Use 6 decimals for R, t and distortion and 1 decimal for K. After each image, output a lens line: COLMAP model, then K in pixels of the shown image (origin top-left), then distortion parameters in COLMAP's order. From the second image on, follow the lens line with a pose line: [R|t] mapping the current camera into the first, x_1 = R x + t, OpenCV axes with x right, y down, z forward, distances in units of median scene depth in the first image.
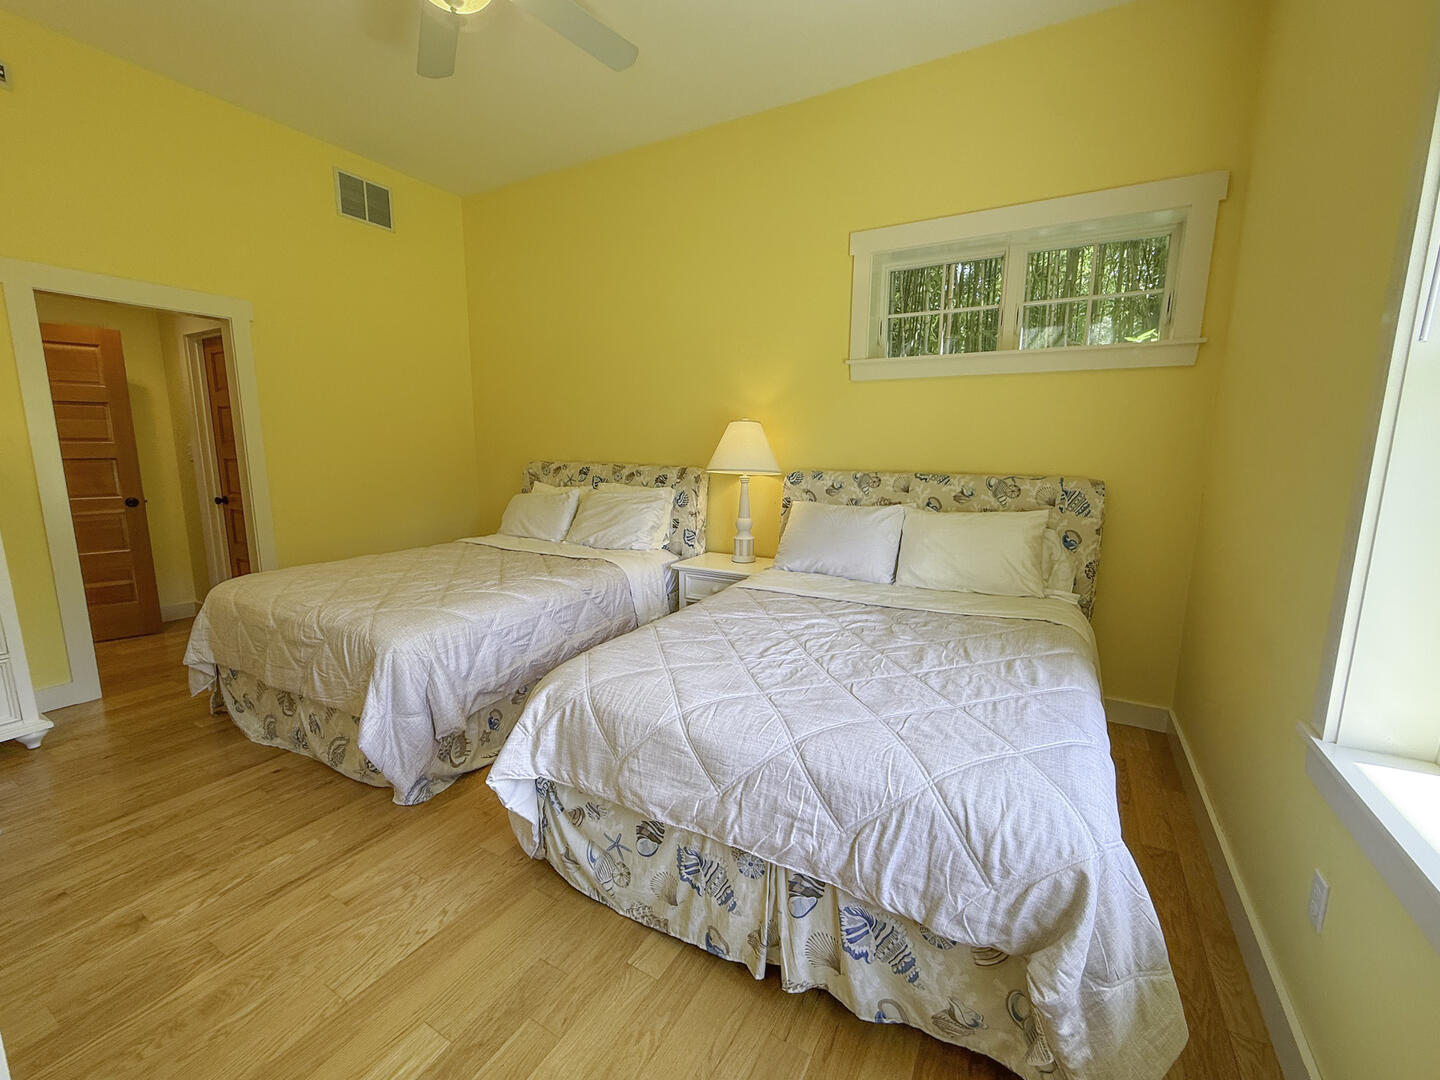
lens RADIAL K [[618.5, 0, 720.0], [0, 618.5, 540.0], [0, 0, 1]] dist [-0.002599, -0.000405]
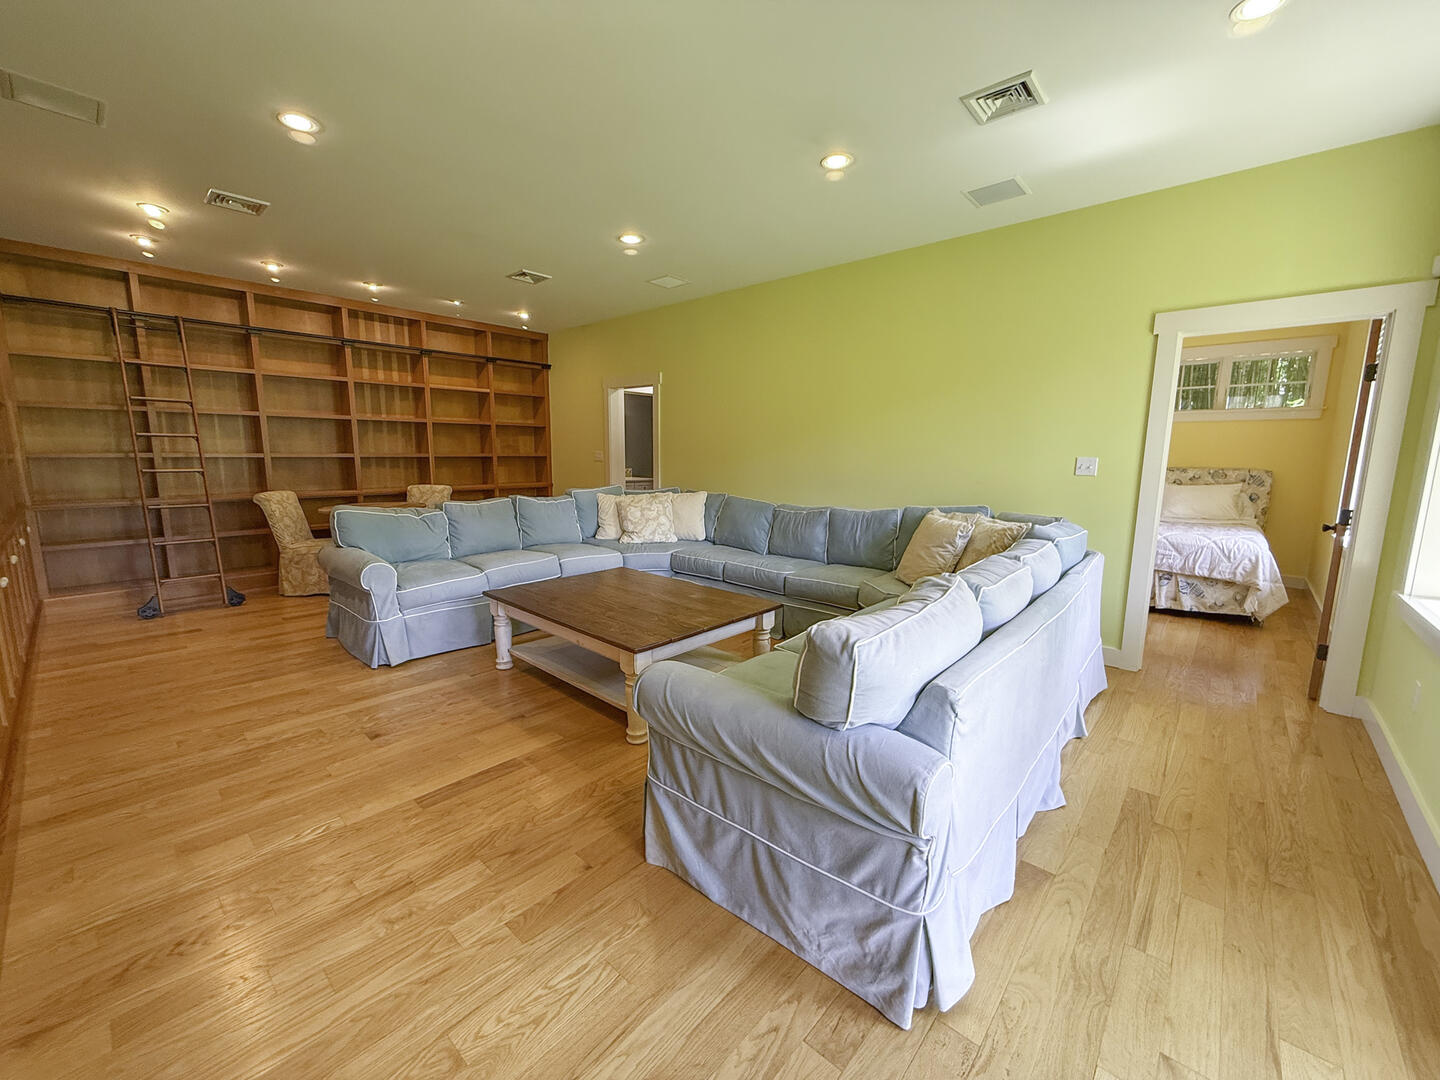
lens RADIAL K [[590.9, 0, 713.5], [0, 590.9, 541.9], [0, 0, 1]] dist [0.000030, -0.000046]
pose [[0.975913, 0.031483, -0.215878, -1.200891], [-0.033101, 0.999444, -0.003880, 0.326094], [0.215636, 0.010933, 0.976413, -2.072721]]
